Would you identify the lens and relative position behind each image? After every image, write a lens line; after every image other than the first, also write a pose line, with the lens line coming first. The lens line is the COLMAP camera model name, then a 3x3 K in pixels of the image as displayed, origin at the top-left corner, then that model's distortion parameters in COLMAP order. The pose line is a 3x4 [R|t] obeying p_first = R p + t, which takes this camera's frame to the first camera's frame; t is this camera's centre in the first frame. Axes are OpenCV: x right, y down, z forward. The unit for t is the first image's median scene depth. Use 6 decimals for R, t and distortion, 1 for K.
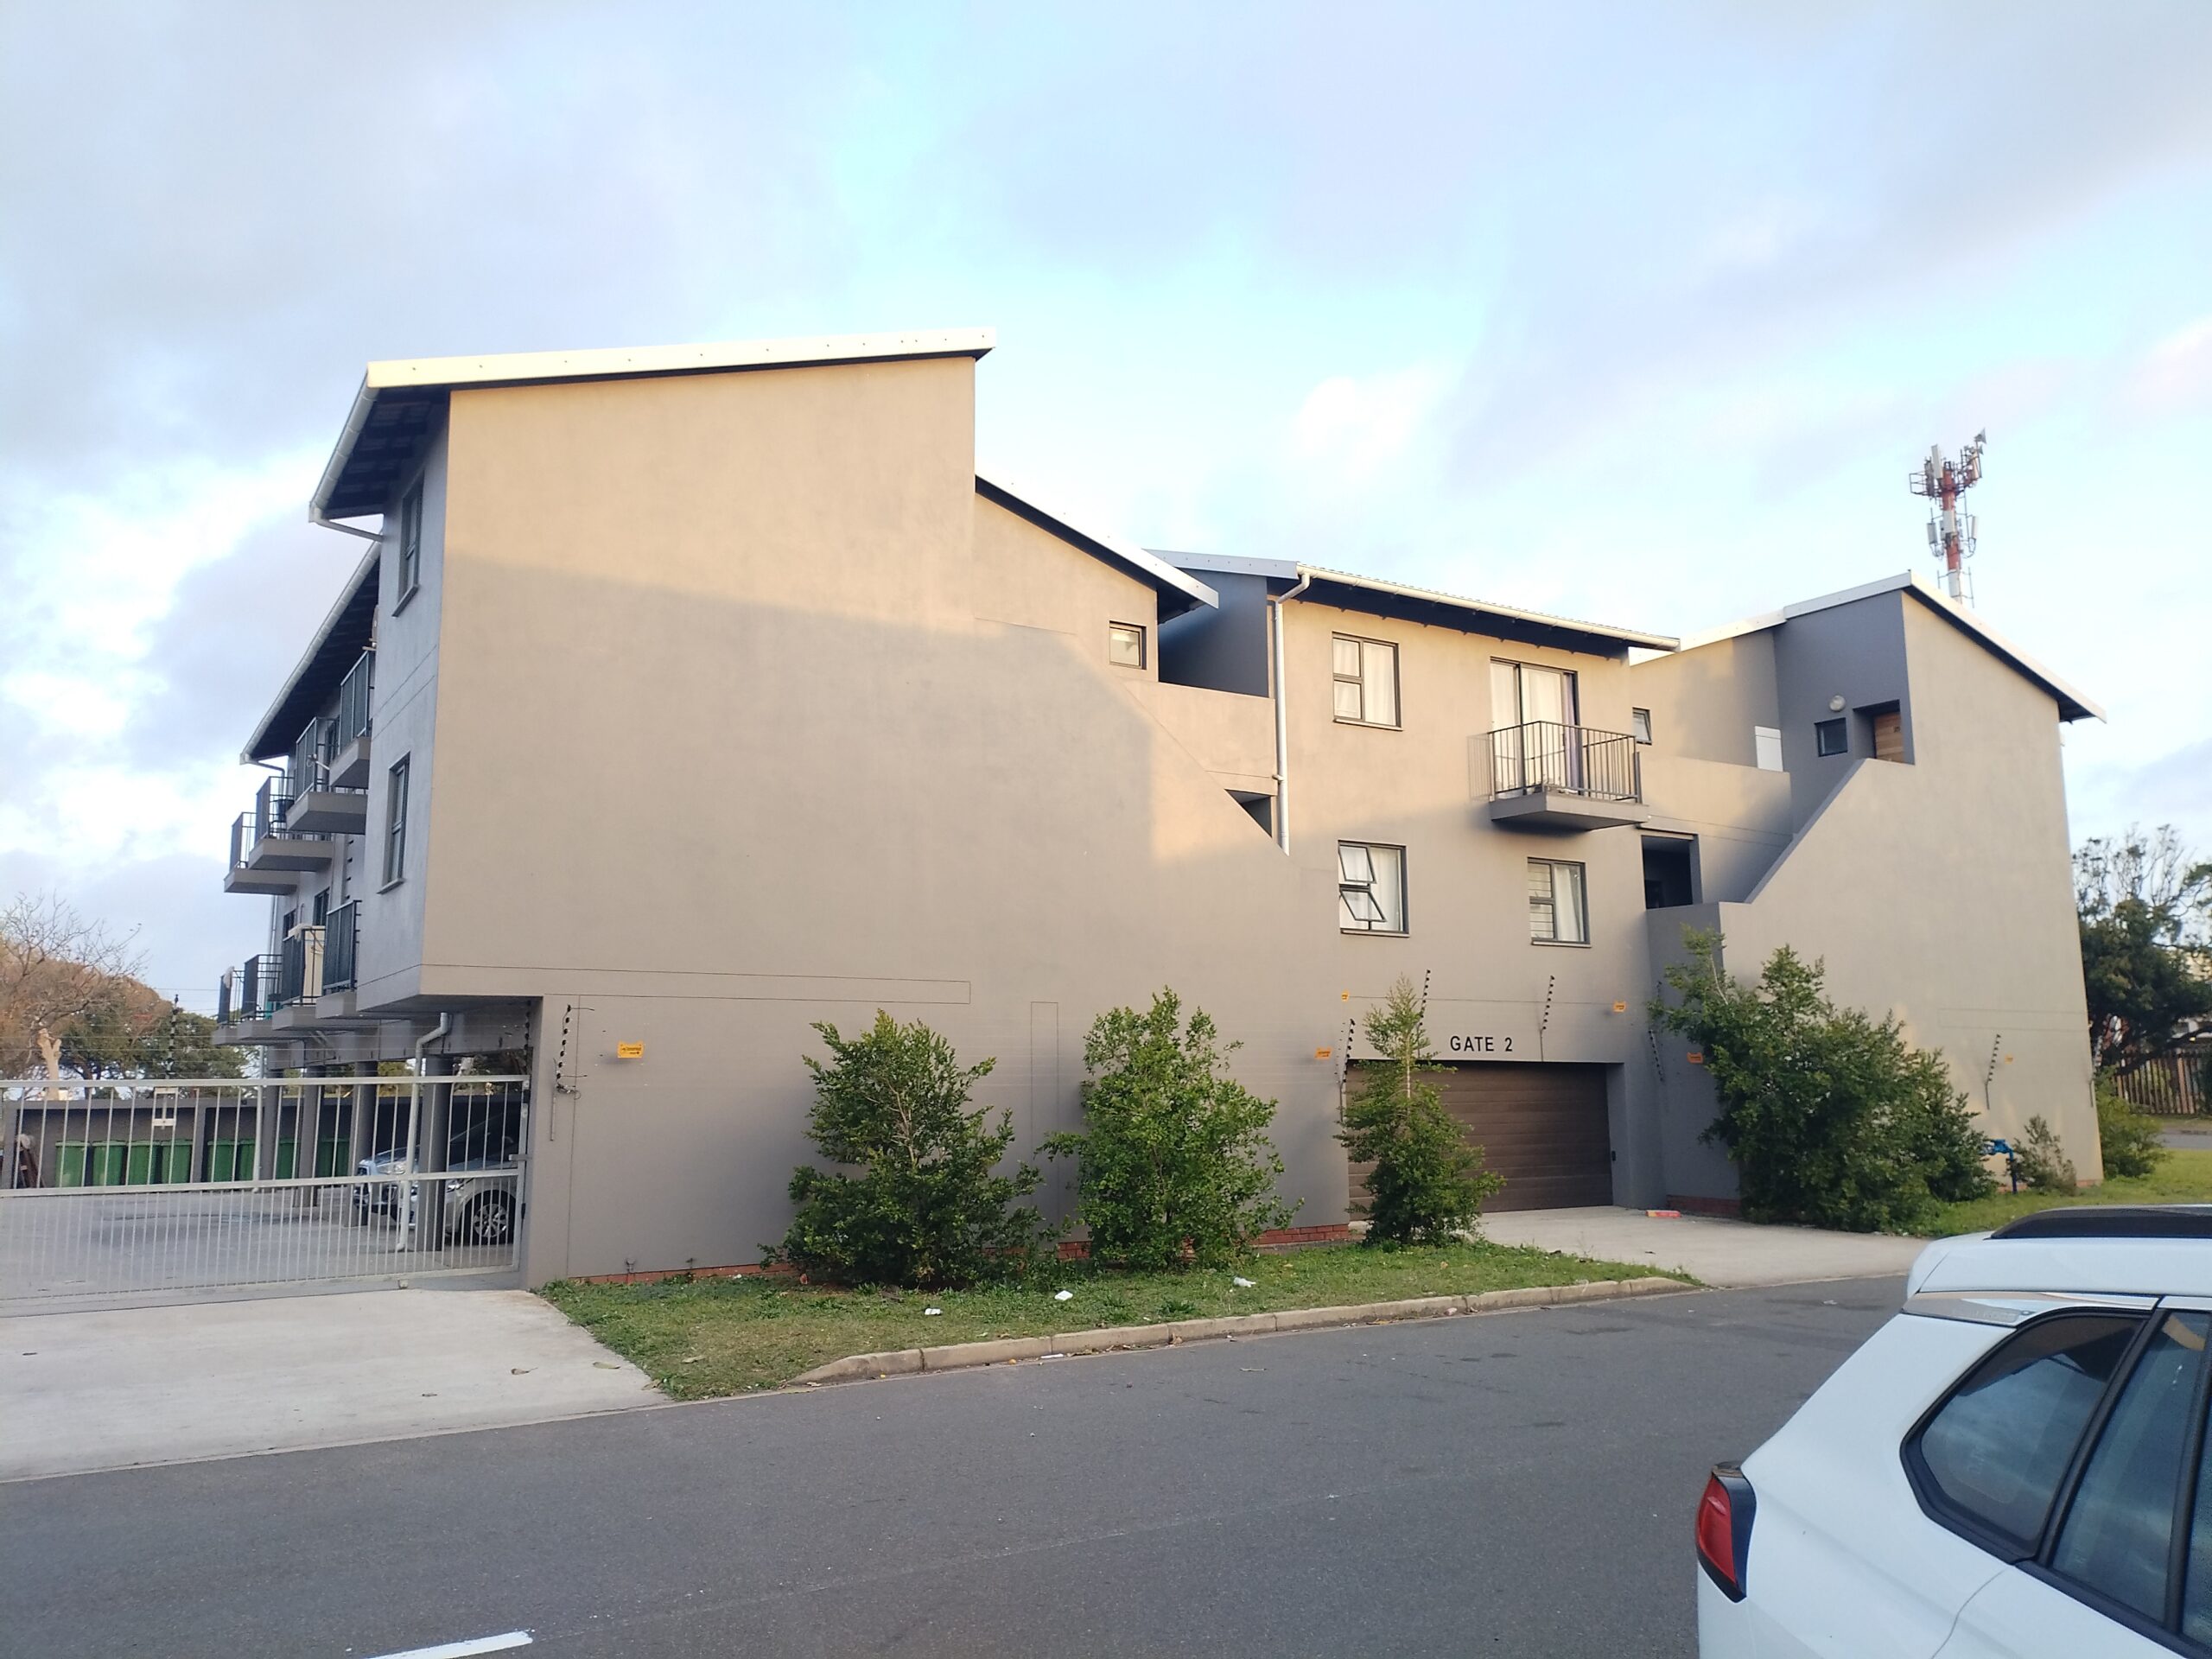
lens RADIAL K [[1681.2, 0, 1102.2], [0, 1681.2, 837.9], [0, 0, 1]] dist [0.153054, -0.186905]
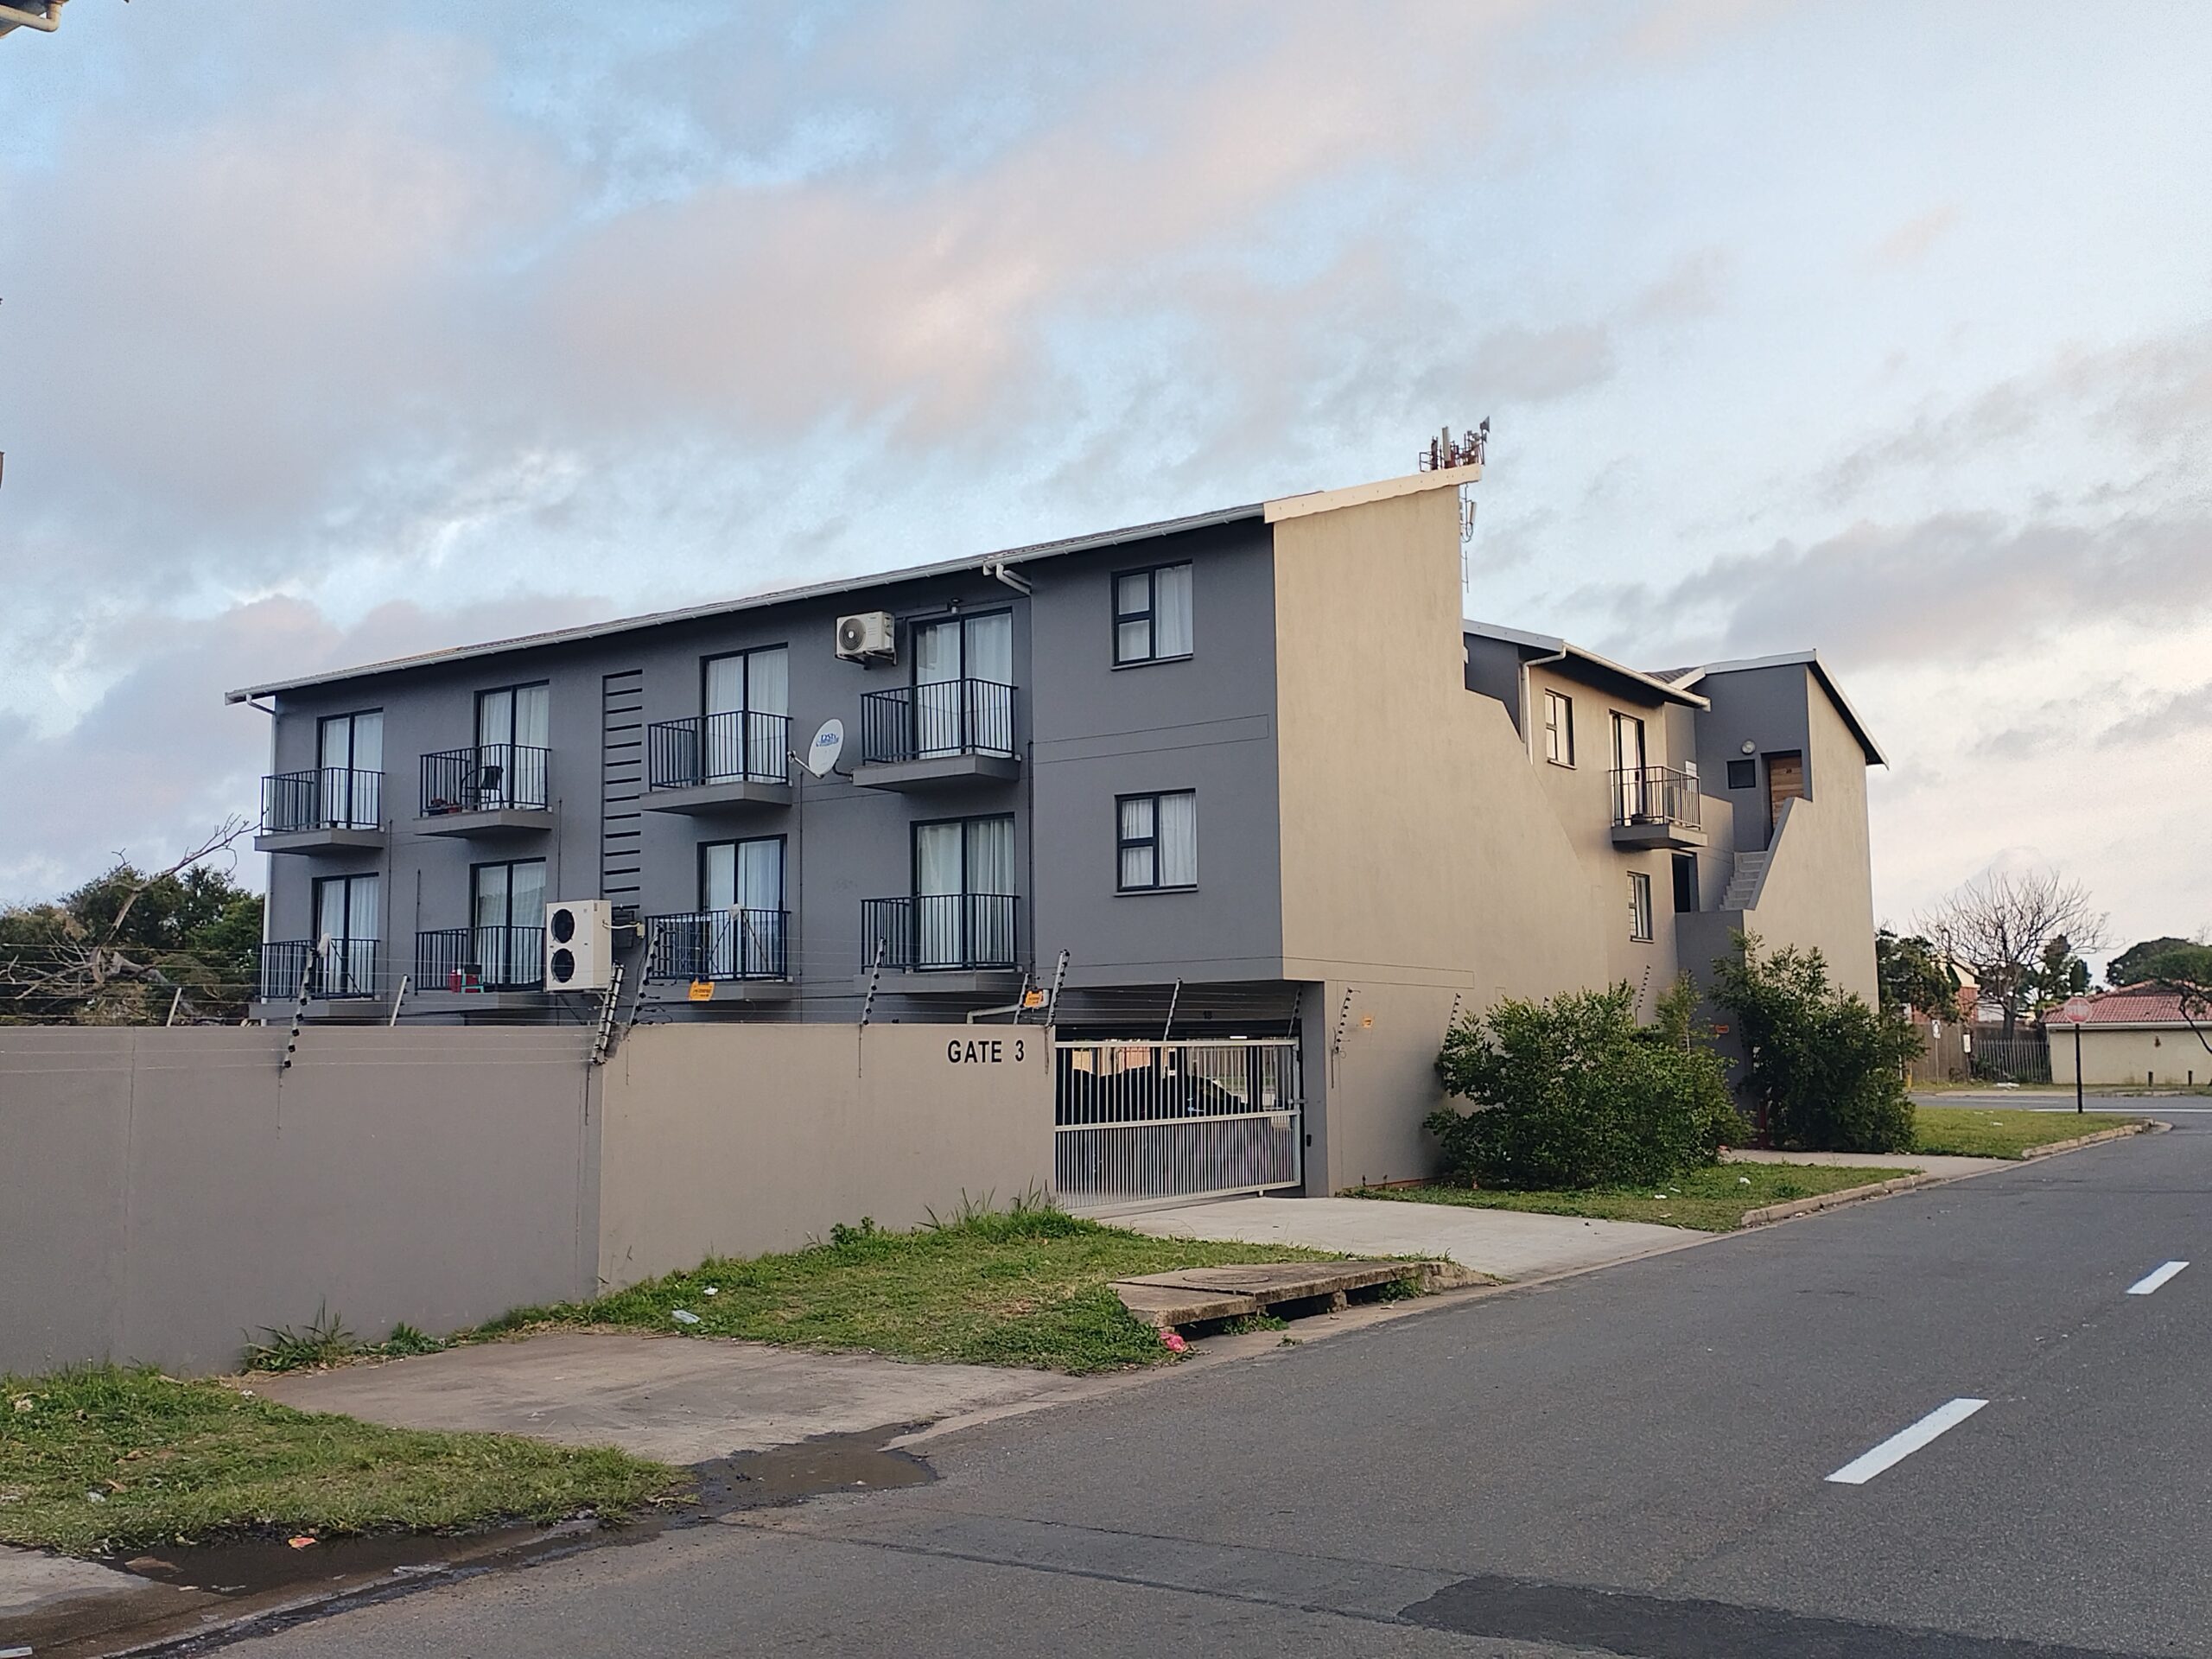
lens RADIAL K [[2096.7, 0, 1106.0], [0, 2096.7, 829.5], [0, 0, 1]] dist [0.089733, -0.000166]
pose [[0.919161, 0.036029, 0.392232, -0.673178], [-0.048492, 0.998583, 0.021910, -0.032517], [-0.390887, -0.039159, 0.919605, -0.265262]]
